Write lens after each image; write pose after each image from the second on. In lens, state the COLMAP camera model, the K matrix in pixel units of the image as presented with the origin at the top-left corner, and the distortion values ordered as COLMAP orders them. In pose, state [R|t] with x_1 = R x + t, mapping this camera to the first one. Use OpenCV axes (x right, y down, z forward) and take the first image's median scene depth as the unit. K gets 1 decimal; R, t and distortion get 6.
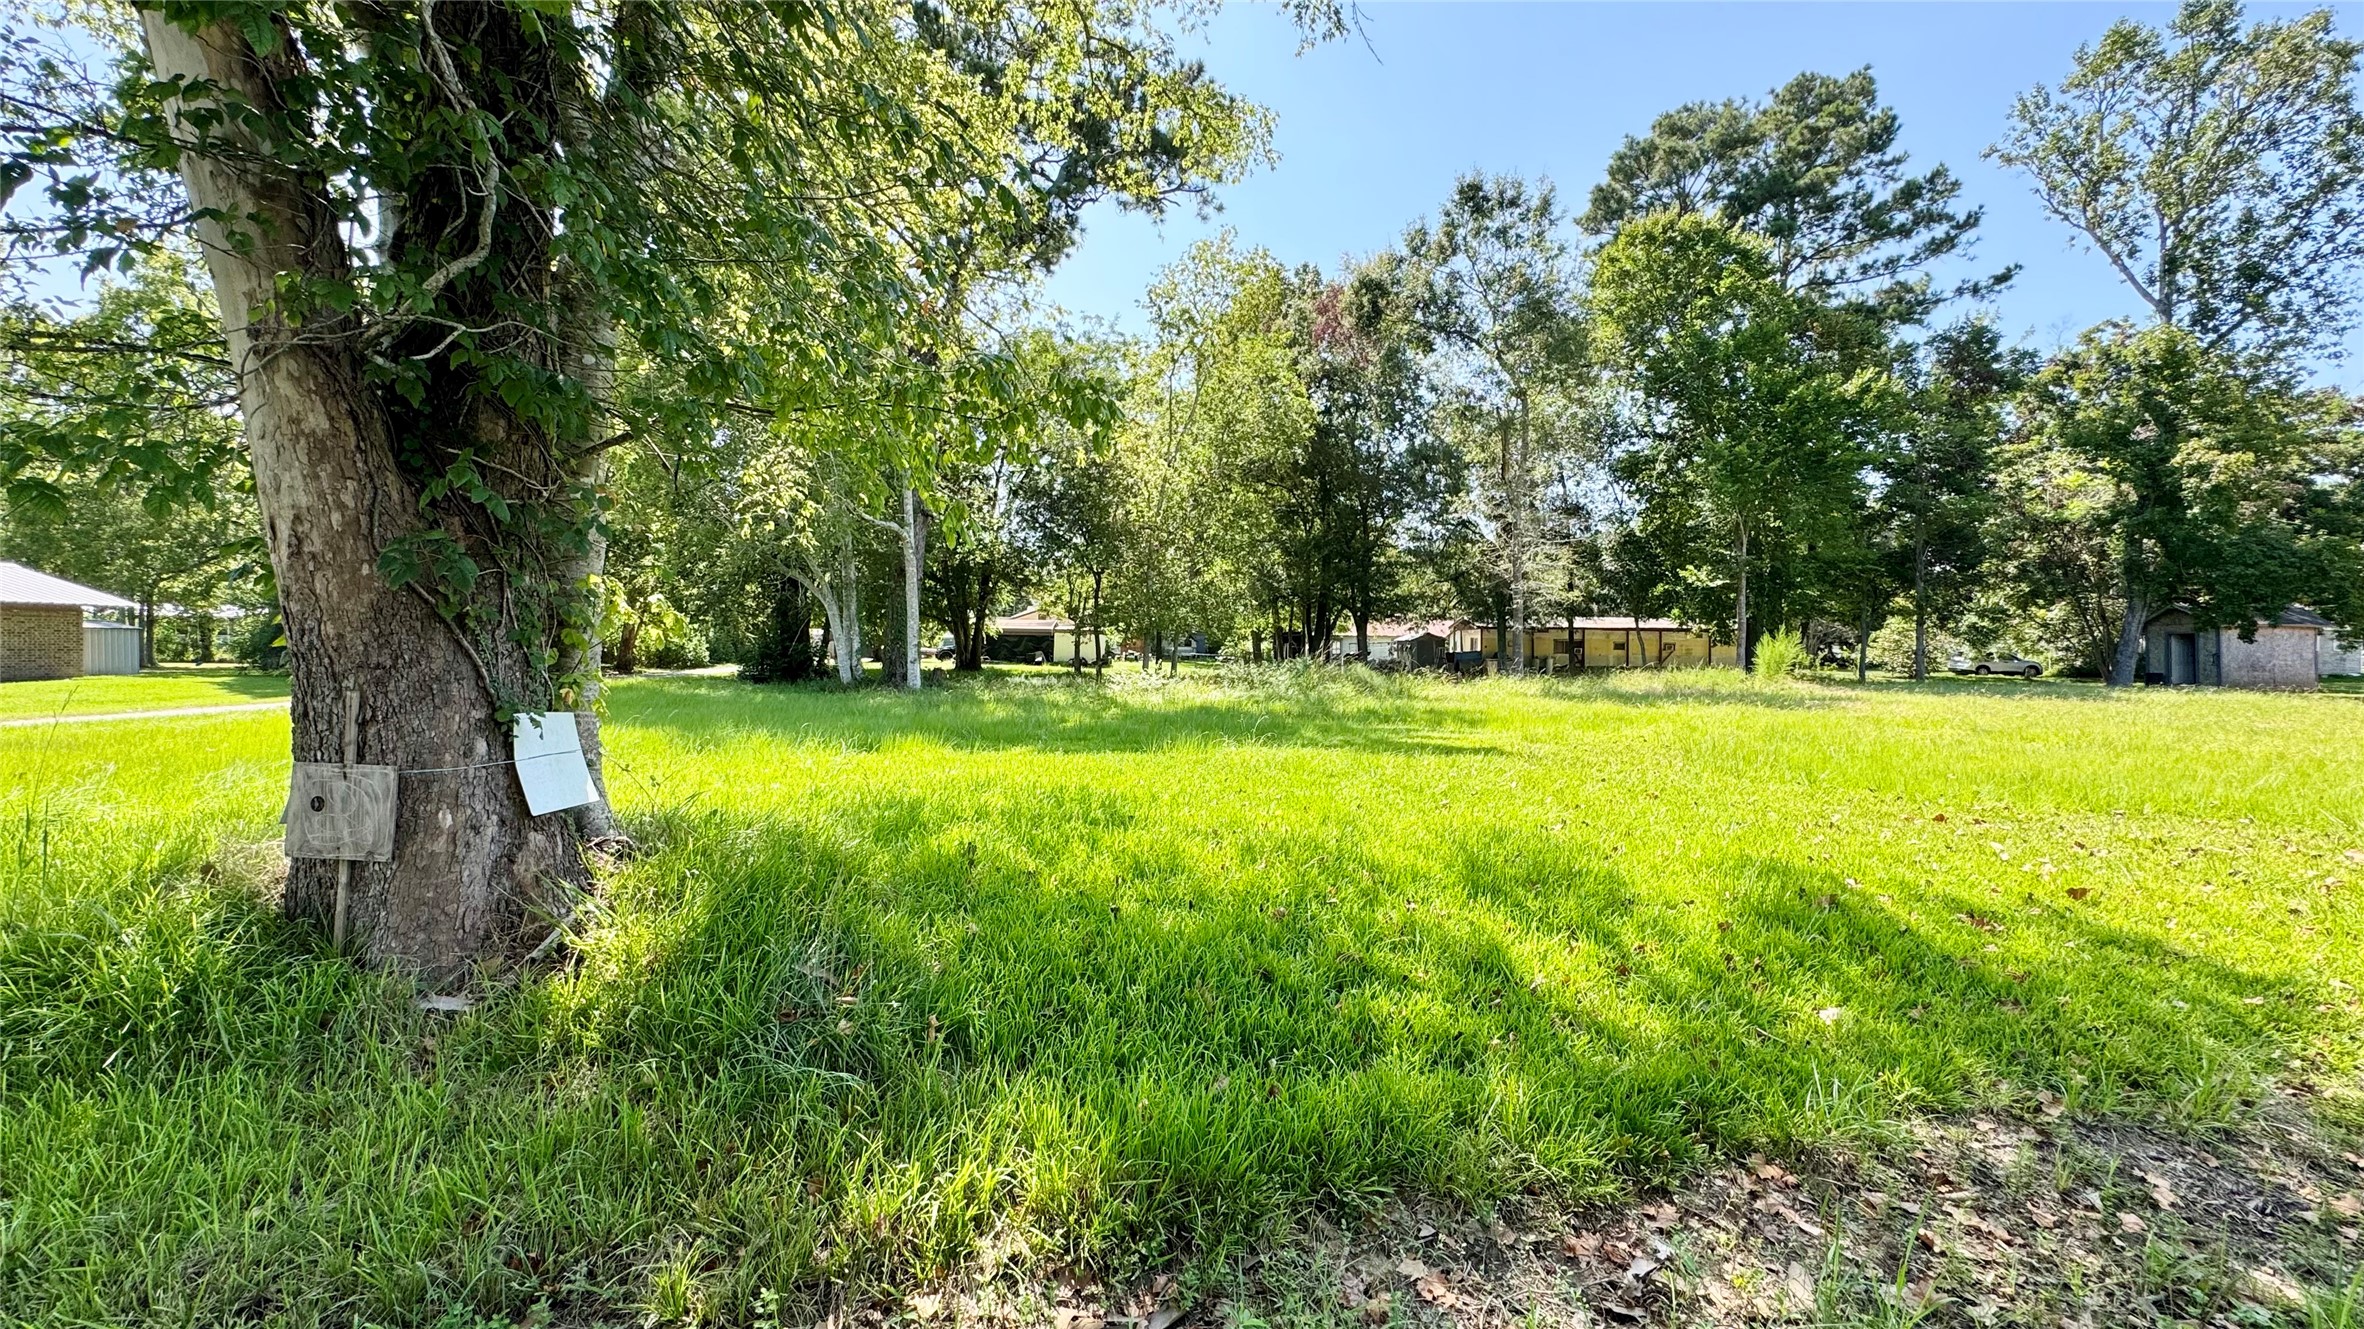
lens RADIAL K [[941.3, 0, 1184.5], [0, 941.3, 663.7], [0, 0, 1]] dist [-0.002237, -0.000120]
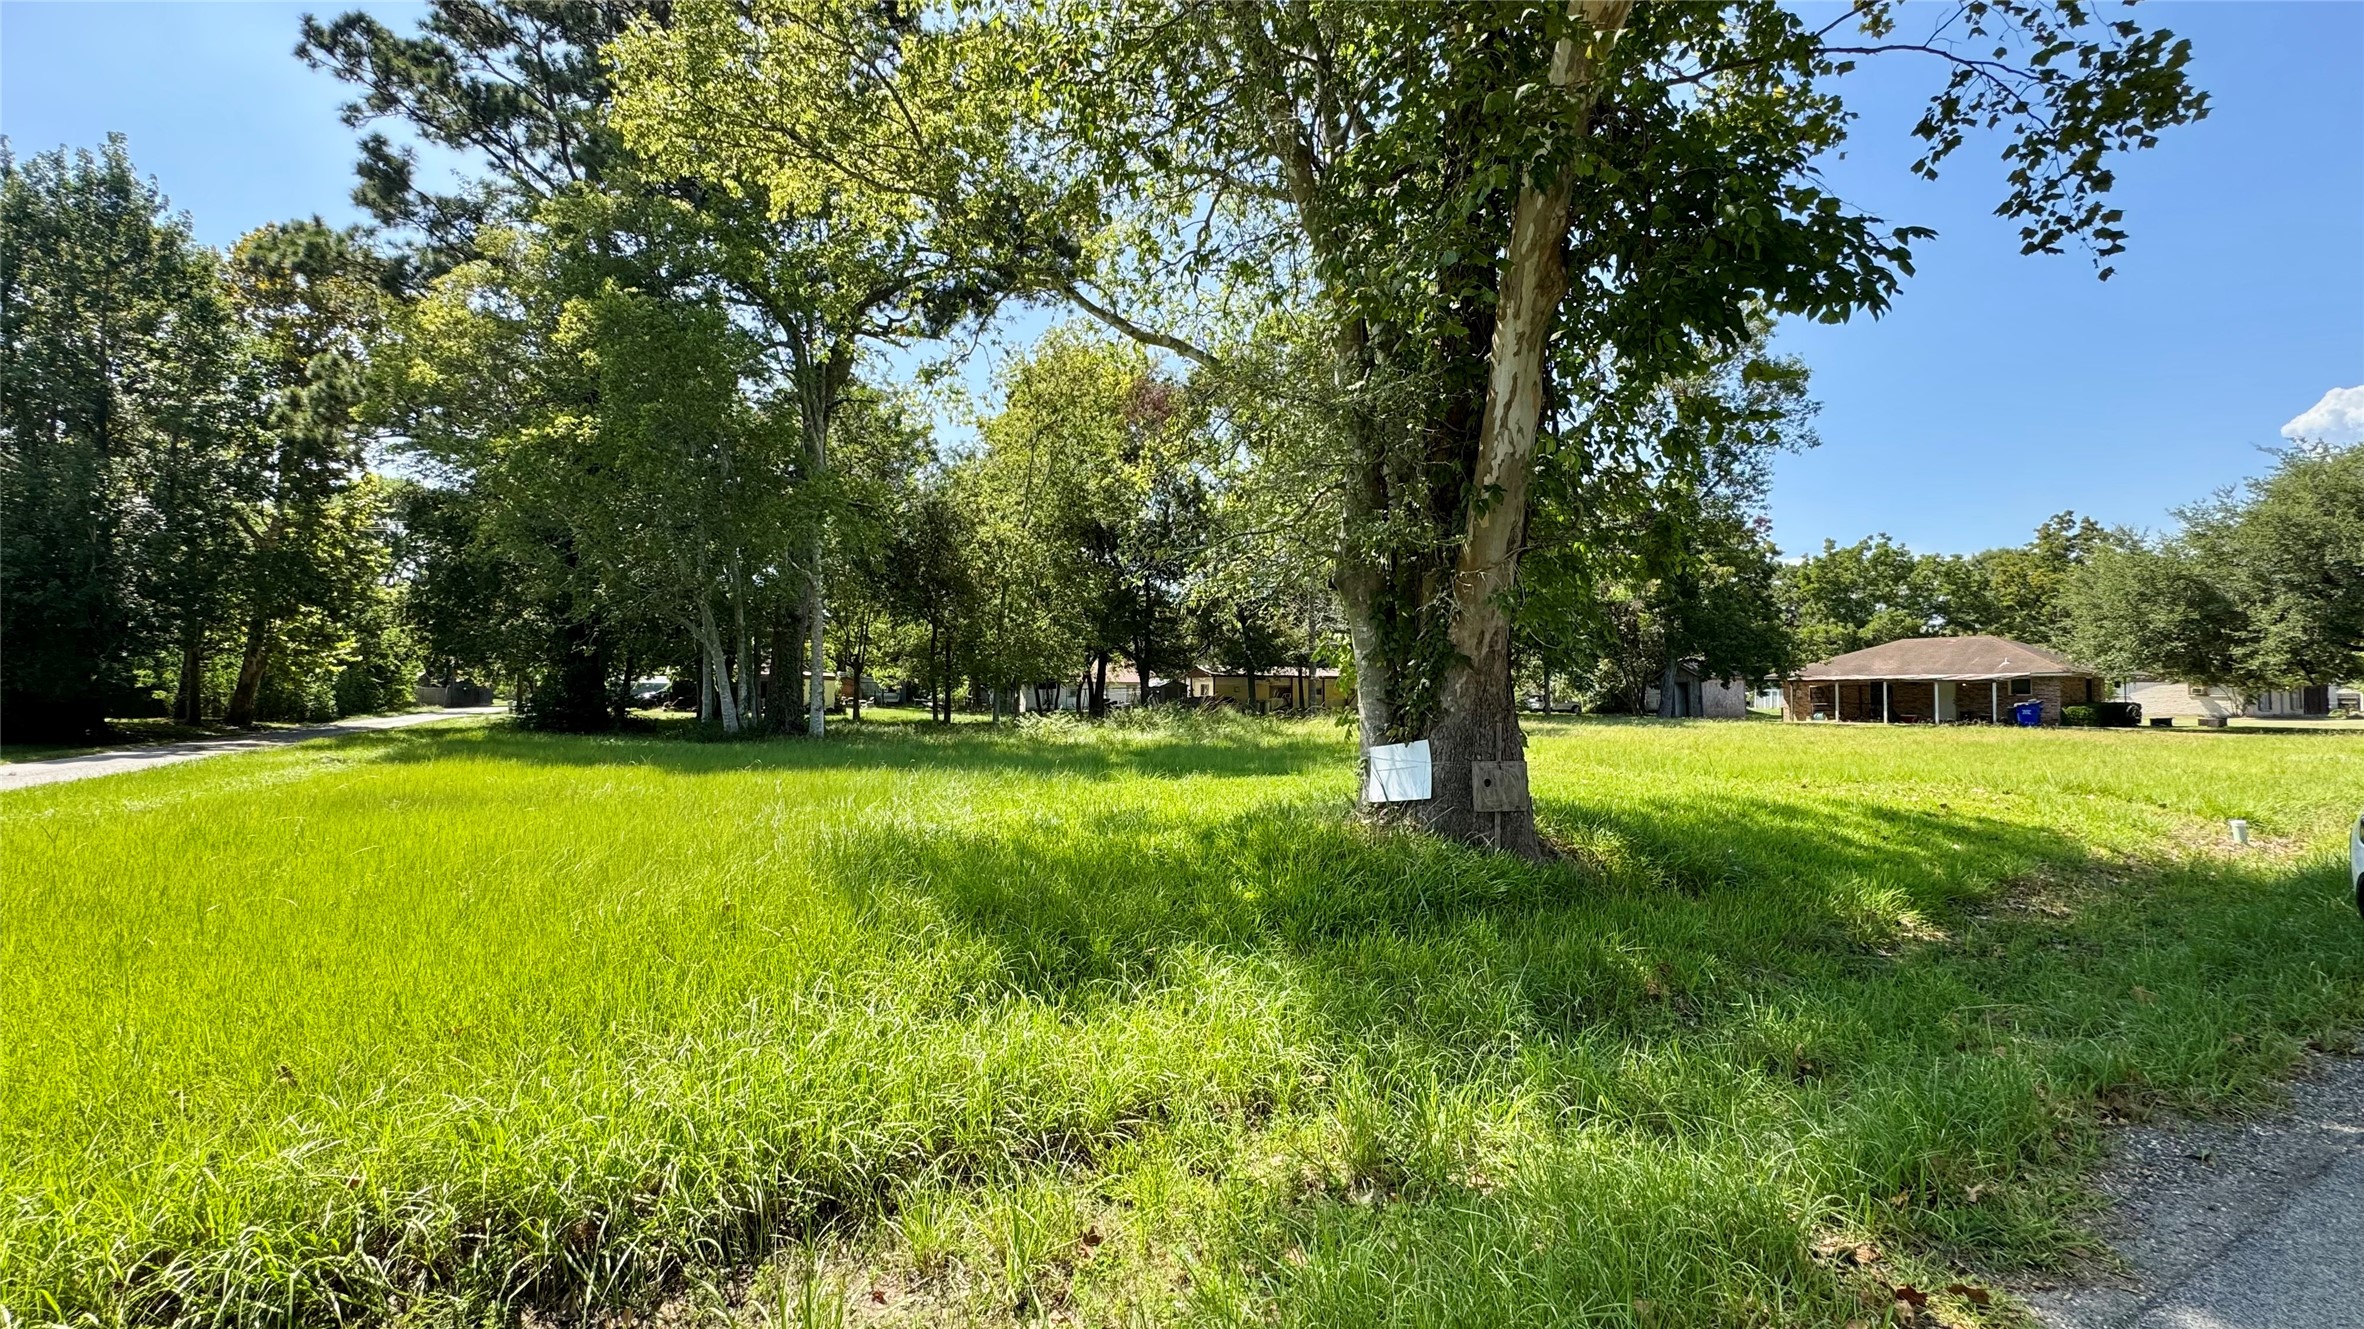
lens RADIAL K [[941.3, 0, 1193.3], [0, 941.3, 666.5], [0, 0, 1]] dist [-0.002237, -0.000120]
pose [[0.919002, 0.008046, 0.394170, -0.266745], [0.010148, 0.998978, -0.044051, -0.000798], [-0.394121, 0.044483, 0.917981, -0.062114]]
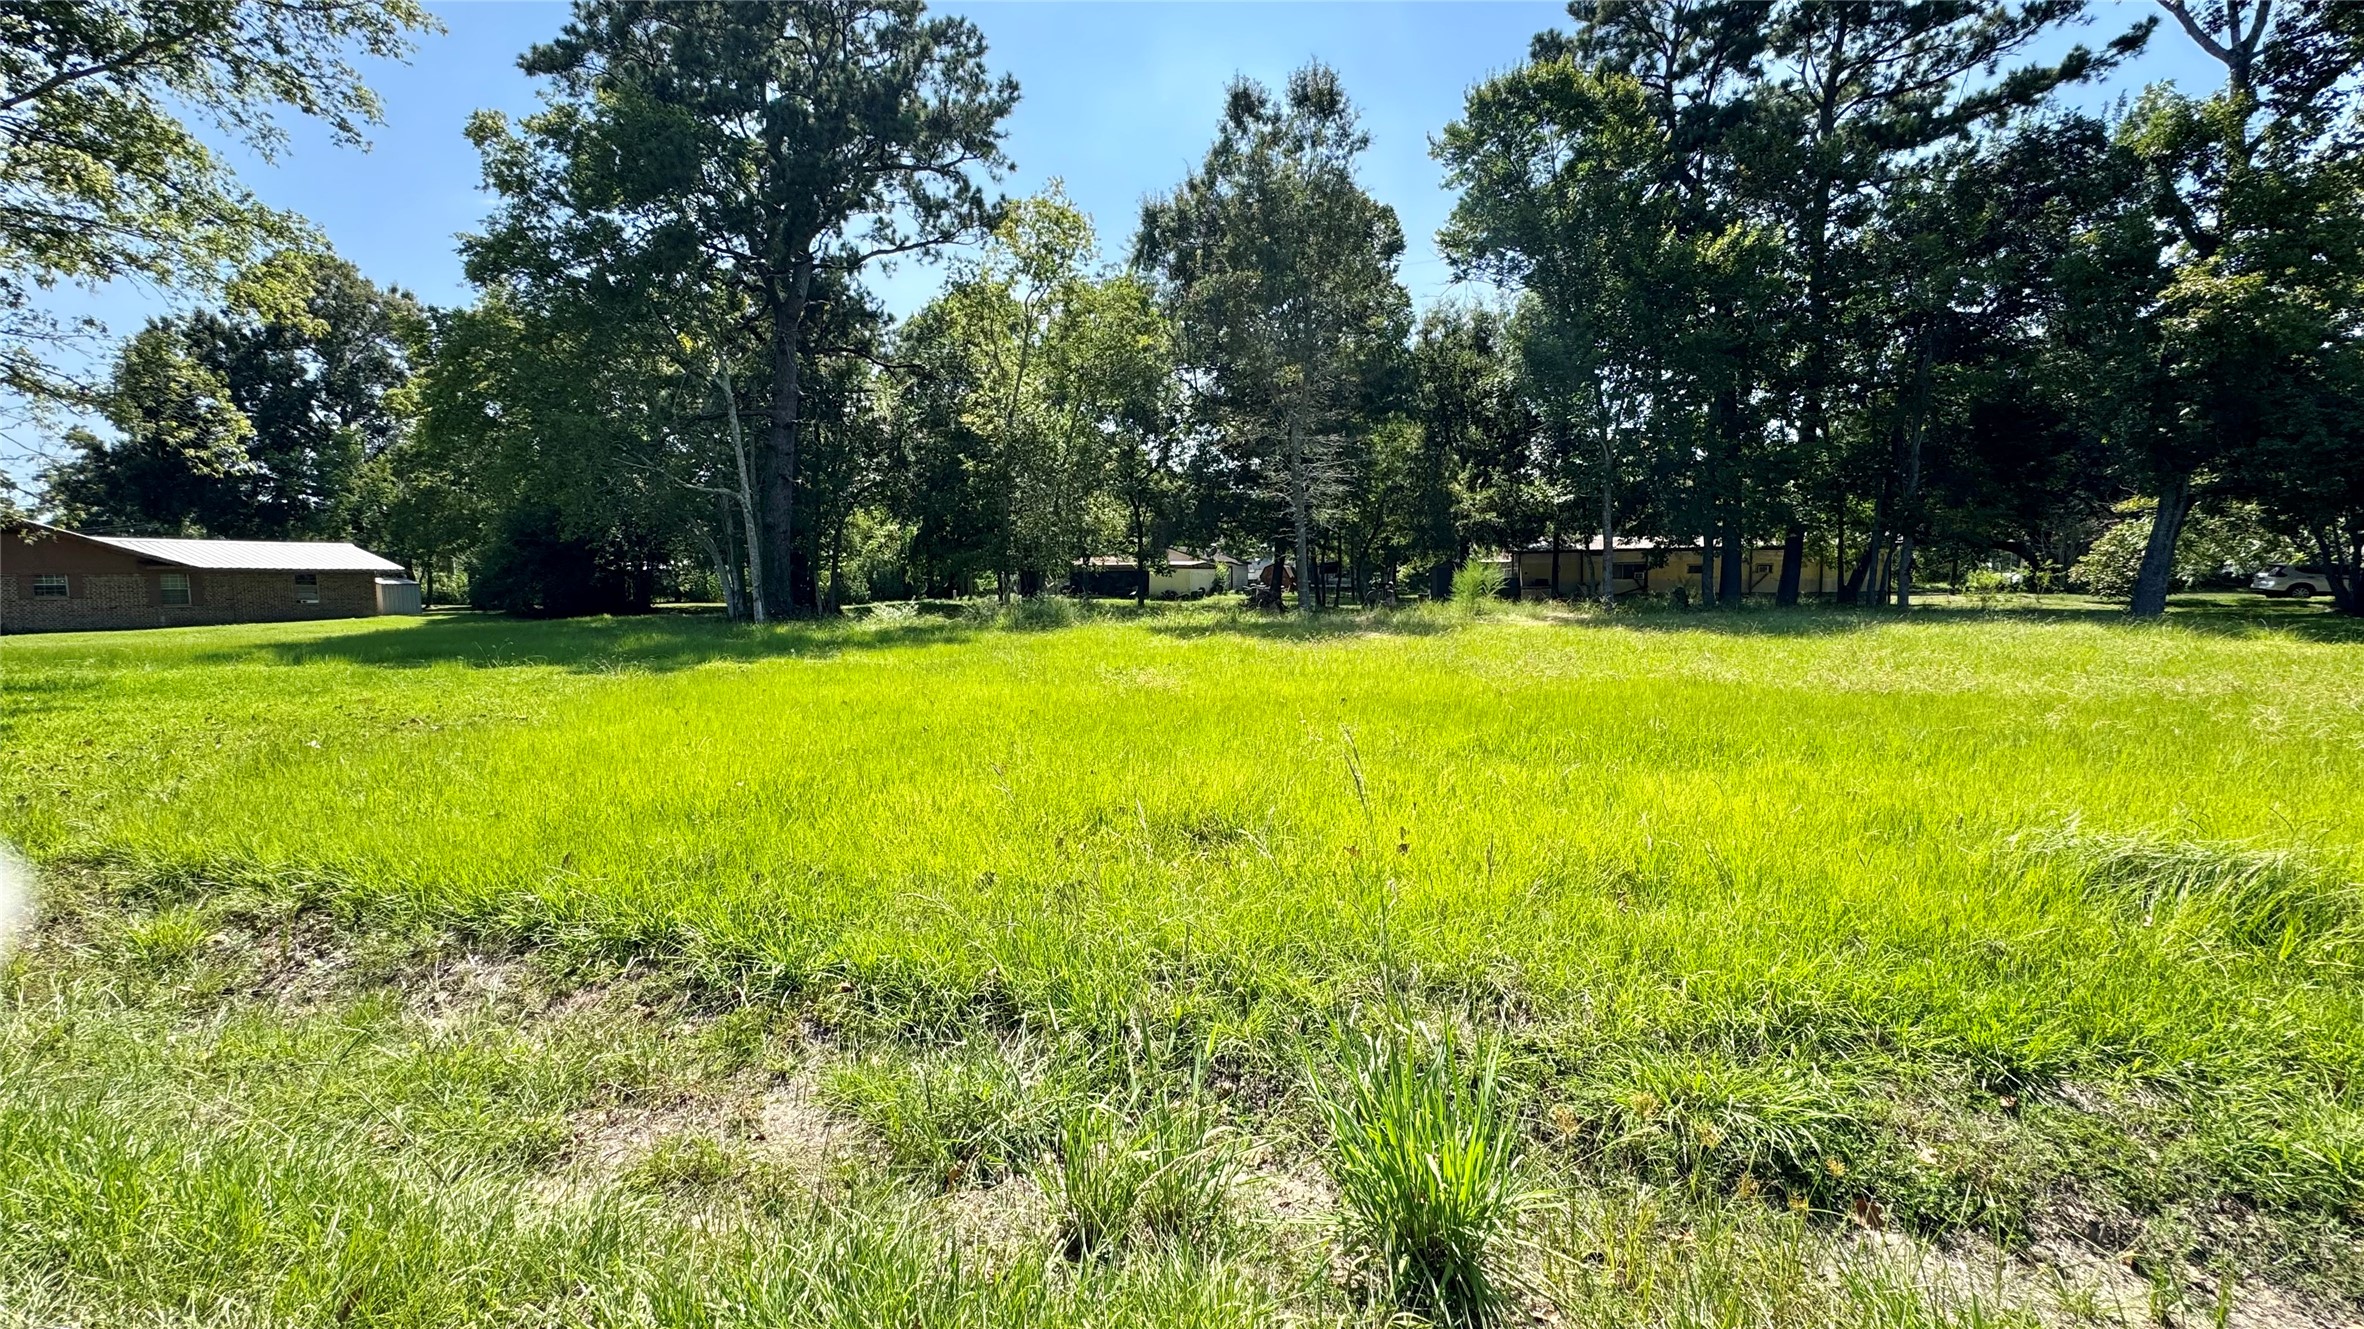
lens RADIAL K [[941.3, 0, 1176.6], [0, 941.3, 662.8], [0, 0, 1]] dist [-0.002237, -0.000120]
pose [[0.929548, 0.012483, -0.368490, 0.593541], [0.013835, 0.997542, 0.068694, 0.002274], [0.368442, -0.068953, 0.927090, 0.047959]]
